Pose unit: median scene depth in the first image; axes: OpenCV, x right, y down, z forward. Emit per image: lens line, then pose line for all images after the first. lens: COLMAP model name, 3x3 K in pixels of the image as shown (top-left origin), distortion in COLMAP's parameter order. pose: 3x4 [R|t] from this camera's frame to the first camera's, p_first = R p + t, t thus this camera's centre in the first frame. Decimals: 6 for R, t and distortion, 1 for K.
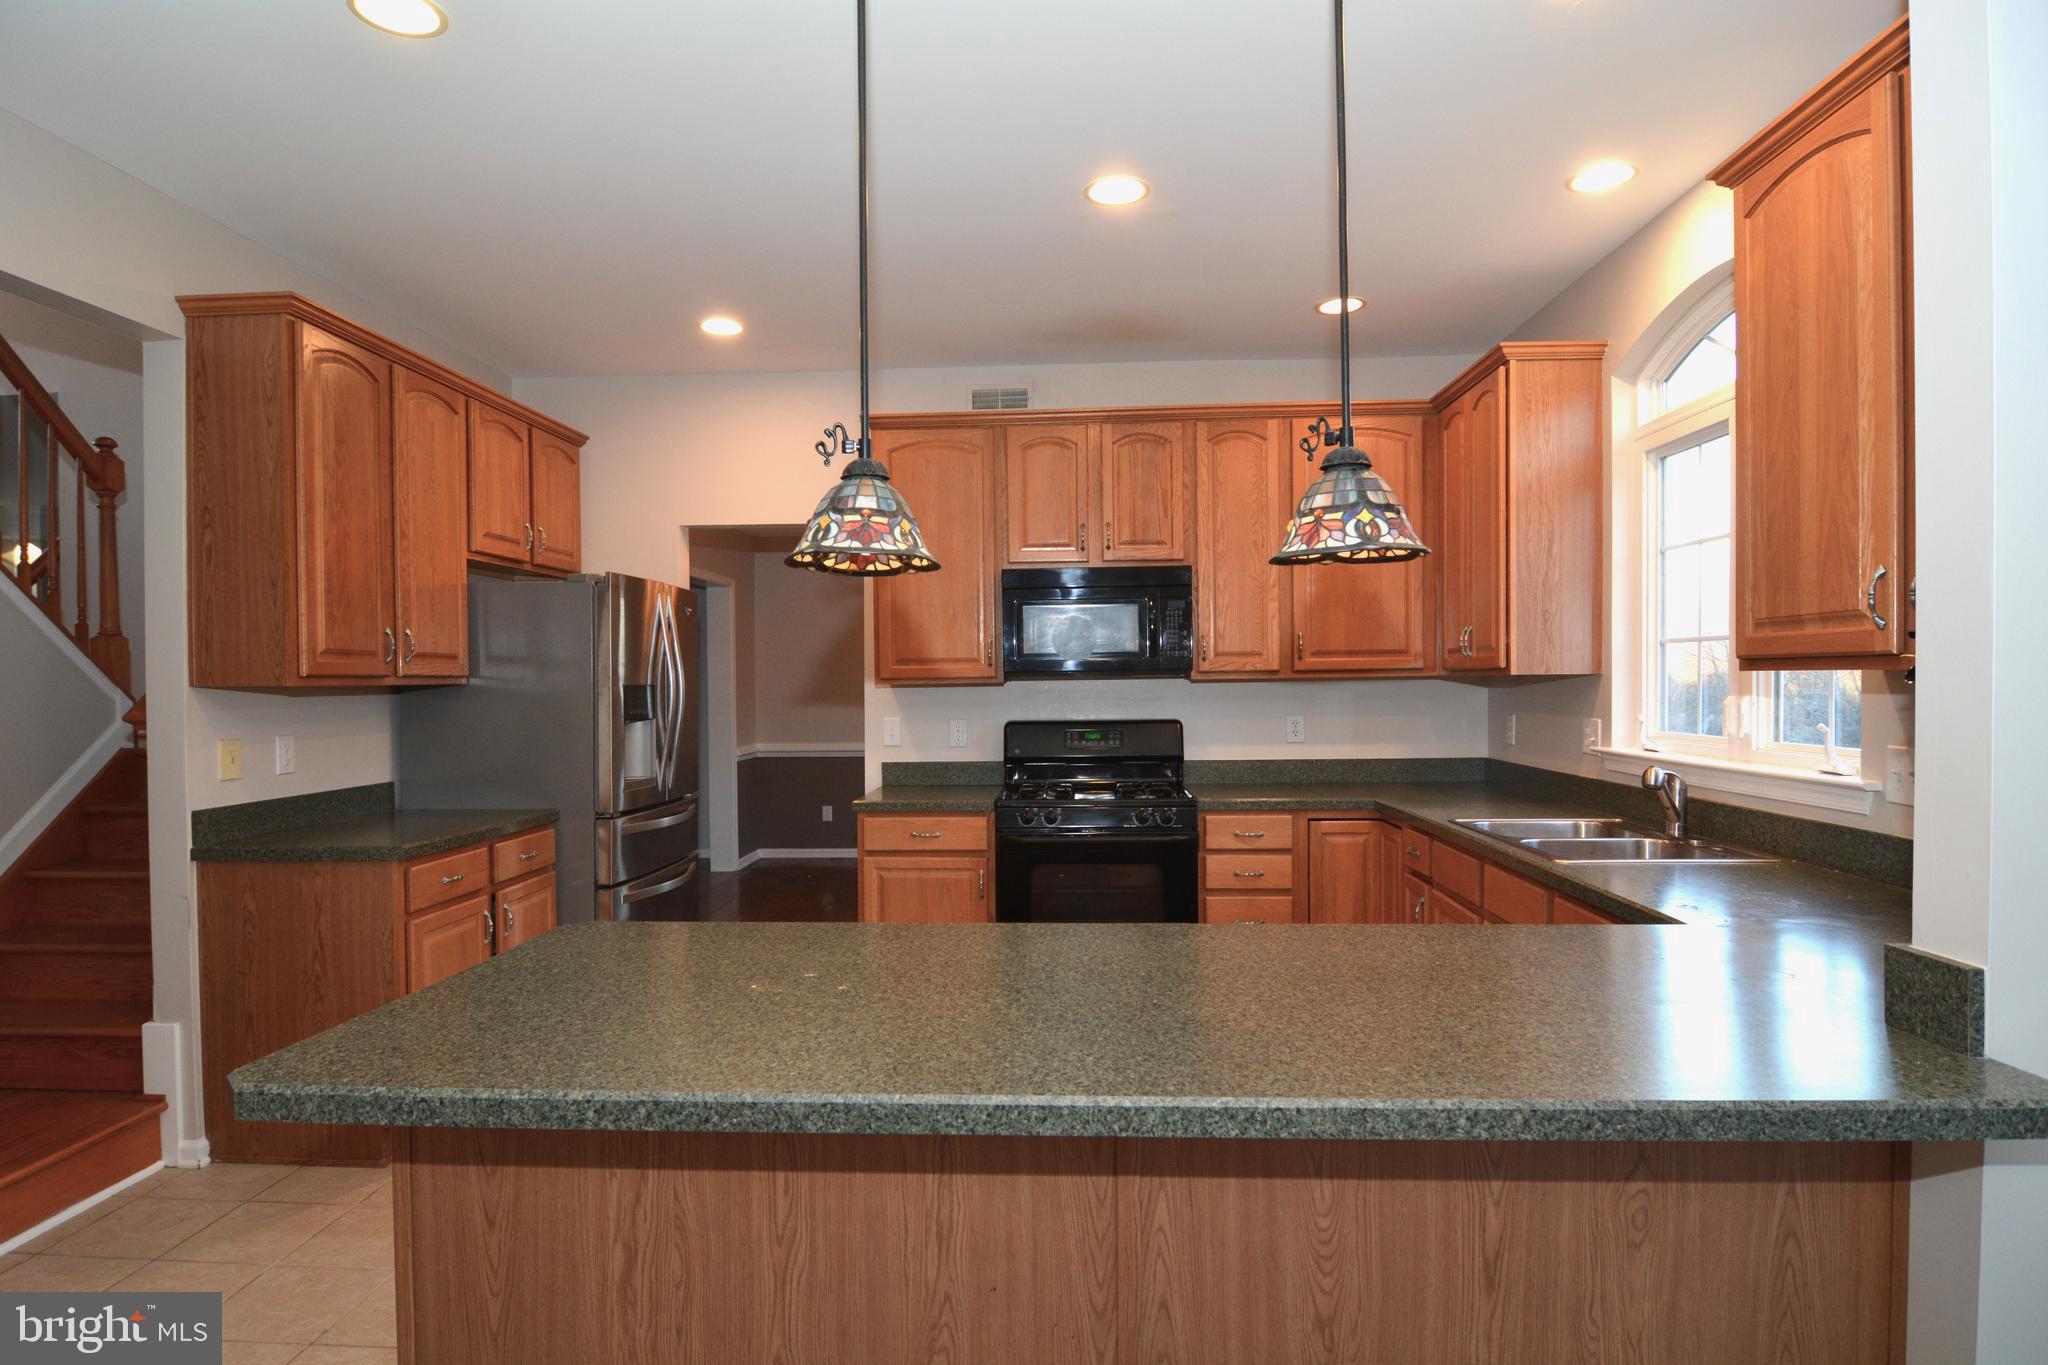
lens RADIAL K [[1132.1, 0, 1020.6], [0, 1132.1, 692.4], [0, 0, 1]] dist [-0.018682, 0.000072]
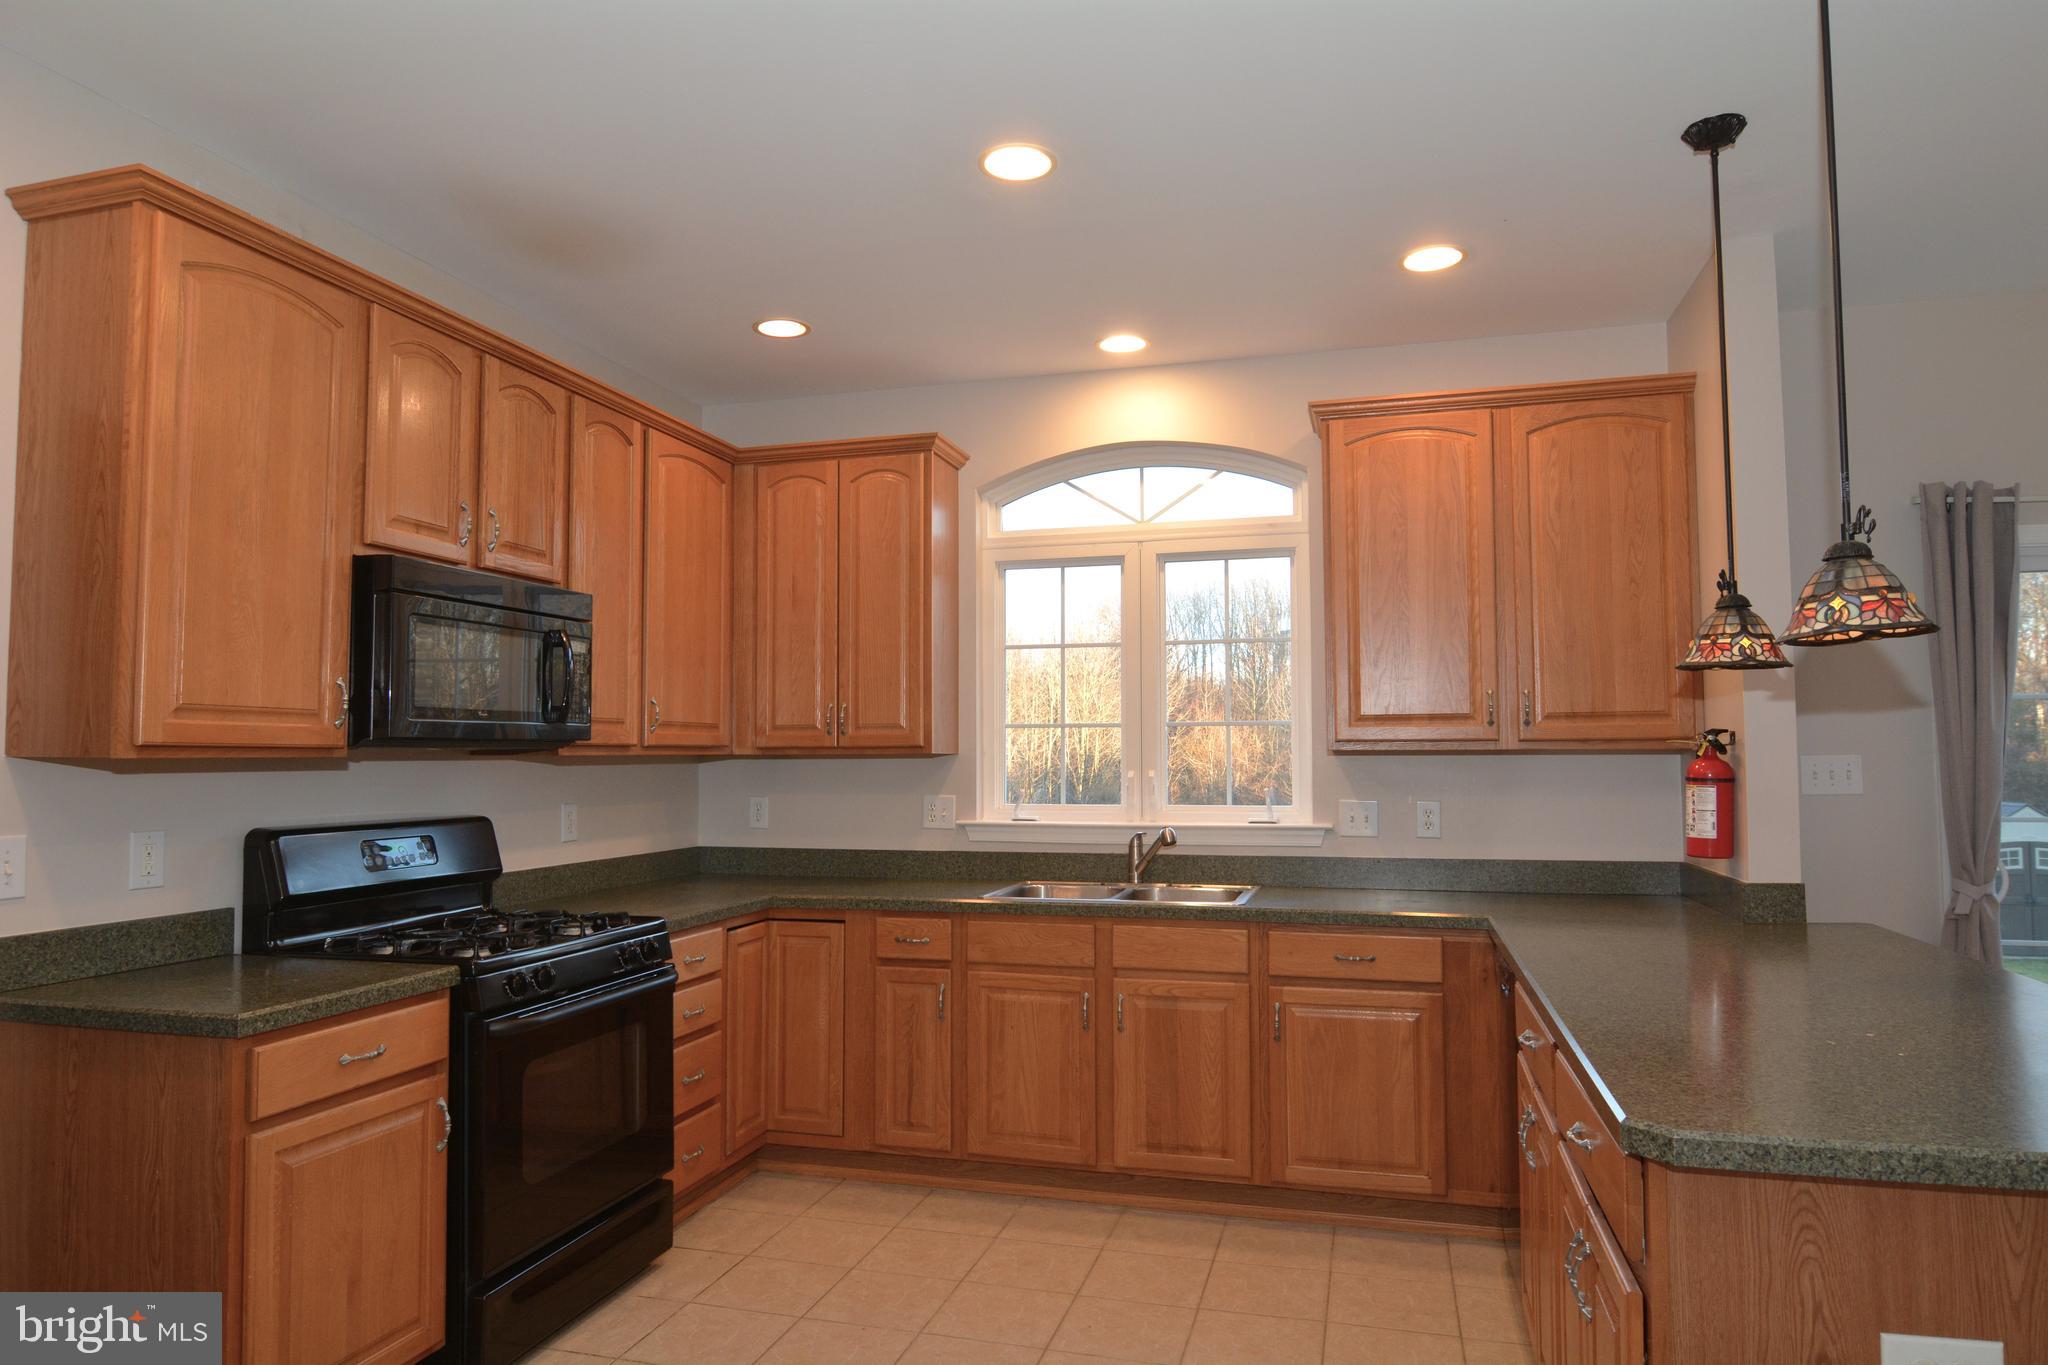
lens RADIAL K [[1242.5, 0, 1021.5], [0, 1242.5, 690.5], [0, 0, 1]] dist [0.000105, -0.001283]
pose [[0.215941, 0.063337, 0.974350, -0.812462], [0.011873, 0.997650, -0.067483, 0.006167], [-0.976334, 0.026141, 0.214682, 0.837128]]
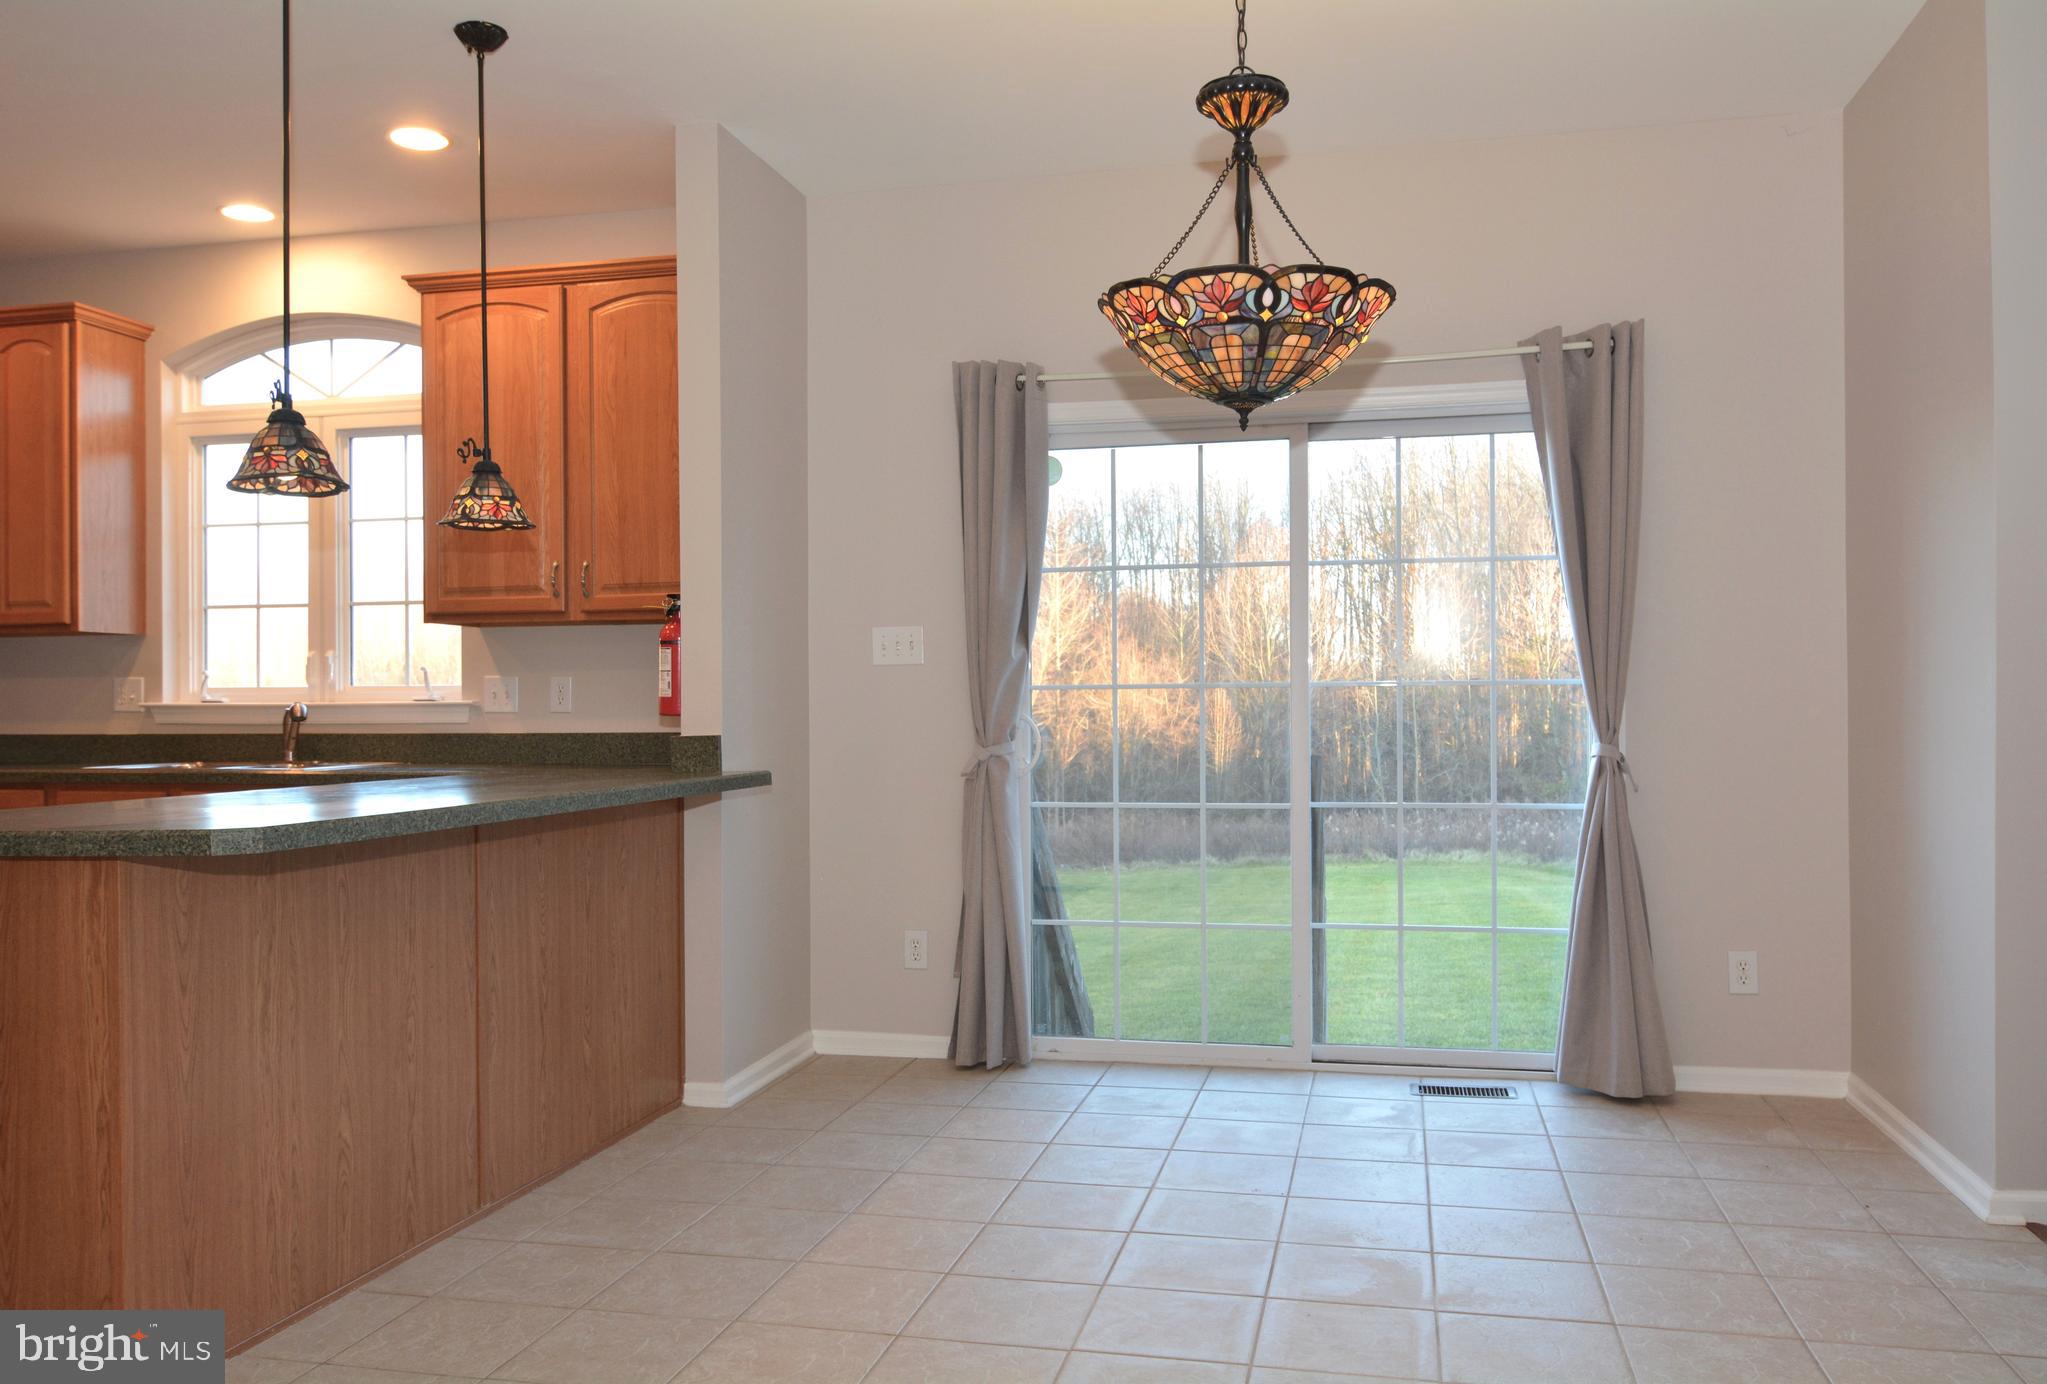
lens RADIAL K [[1584.4, 0, 1026.7], [0, 1584.4, 699.6], [0, 0, 1]] dist [-0.003015, -0.012164]
pose [[0.173121, 0.012851, 0.984817, -1.008721], [0.014164, 0.999779, -0.015536, 0.099372], [-0.984799, 0.016638, 0.172901, -0.101416]]
